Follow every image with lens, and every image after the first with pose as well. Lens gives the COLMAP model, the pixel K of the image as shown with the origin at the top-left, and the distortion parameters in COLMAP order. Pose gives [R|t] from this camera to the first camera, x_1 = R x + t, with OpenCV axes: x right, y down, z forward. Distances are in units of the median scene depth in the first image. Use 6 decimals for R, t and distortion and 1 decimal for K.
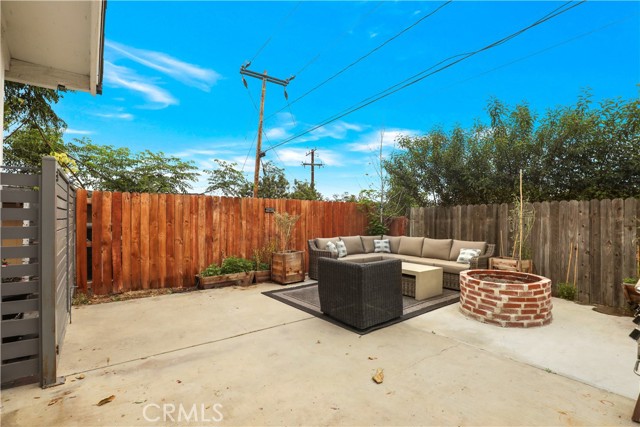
lens RADIAL K [[300.4, 0, 328.5], [0, 300.4, 214.7], [0, 0, 1]] dist [-0.023356, 0.001010]
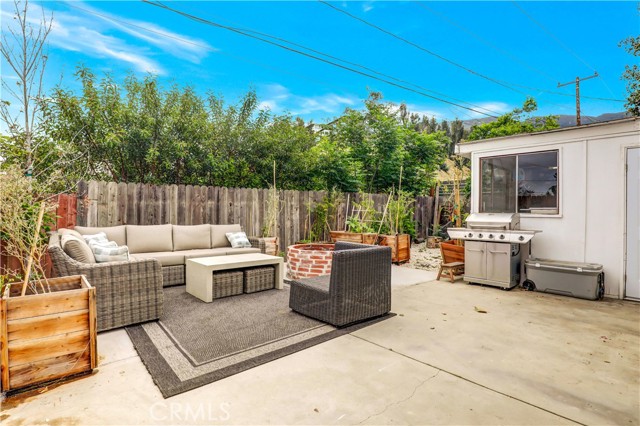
lens RADIAL K [[300.4, 0, 328.2], [0, 300.4, 214.2], [0, 0, 1]] dist [-0.023356, 0.001010]
pose [[-0.030671, -0.023606, 0.999251, -0.528043], [-0.027975, 0.999350, 0.022750, 0.026856], [-0.999138, -0.027256, -0.031311, 0.753300]]
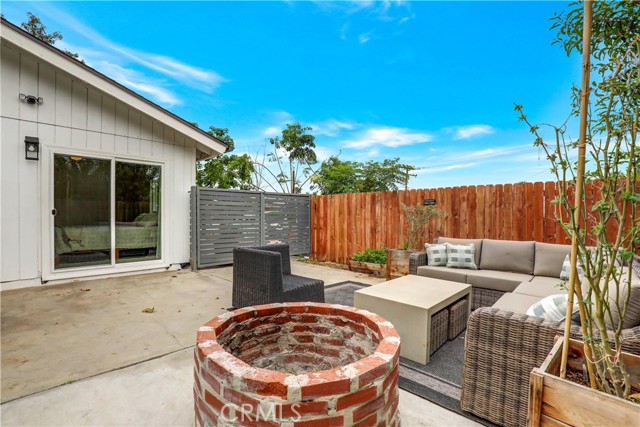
lens RADIAL K [[300.4, 0, 323.9], [0, 300.4, 219.0], [0, 0, 1]] dist [-0.023356, 0.001010]
pose [[0.110508, 0.002045, -0.993873, 0.733473], [-0.001900, 0.999996, 0.001847, 0.038351], [0.993873, 0.001684, 0.110512, 0.723220]]
